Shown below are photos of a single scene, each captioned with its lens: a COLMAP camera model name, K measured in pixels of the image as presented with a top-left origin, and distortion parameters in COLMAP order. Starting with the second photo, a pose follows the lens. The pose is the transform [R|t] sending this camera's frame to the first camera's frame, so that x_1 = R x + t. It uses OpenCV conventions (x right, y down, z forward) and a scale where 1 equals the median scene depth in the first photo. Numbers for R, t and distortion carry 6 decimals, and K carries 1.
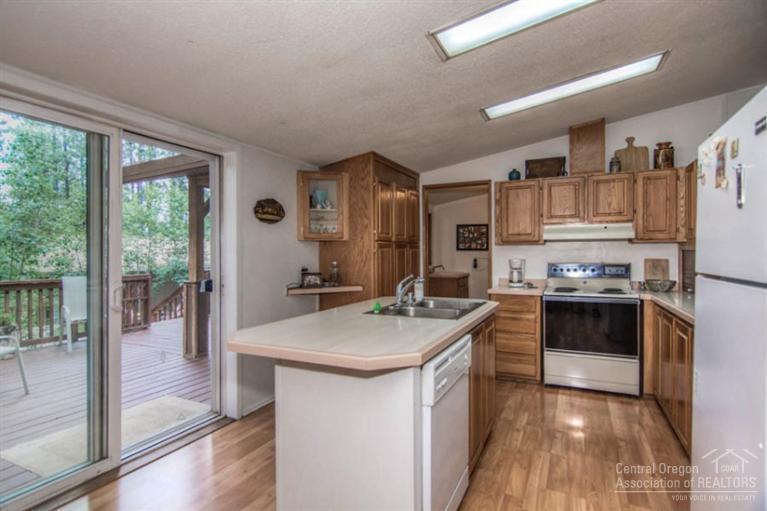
lens RADIAL K [[401.9, 0, 384.7], [0, 401.9, 253.7], [0, 0, 1]] dist [-0.004120, -0.001358]
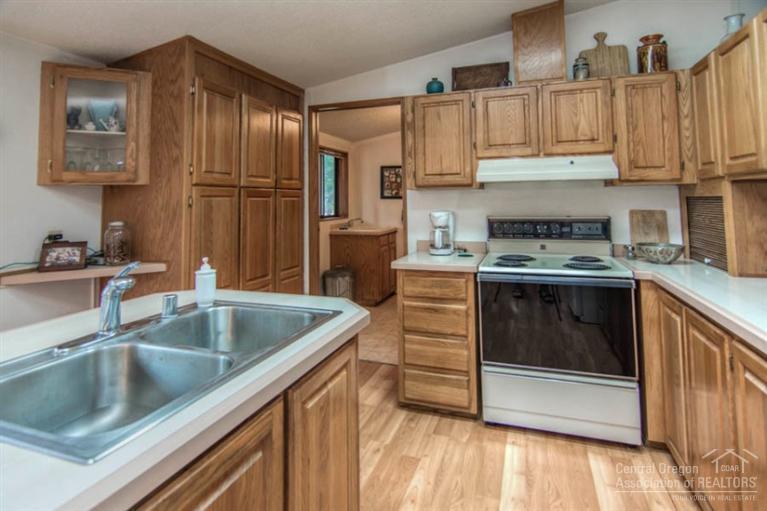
lens RADIAL K [[401.9, 0, 361.7], [0, 401.9, 176.0], [0, 0, 1]] dist [-0.004120, -0.001358]
pose [[0.998987, -0.004804, 0.044747, 0.187615], [0.007613, 0.997996, -0.062813, -0.005998], [-0.044356, 0.063090, 0.997022, 0.380093]]
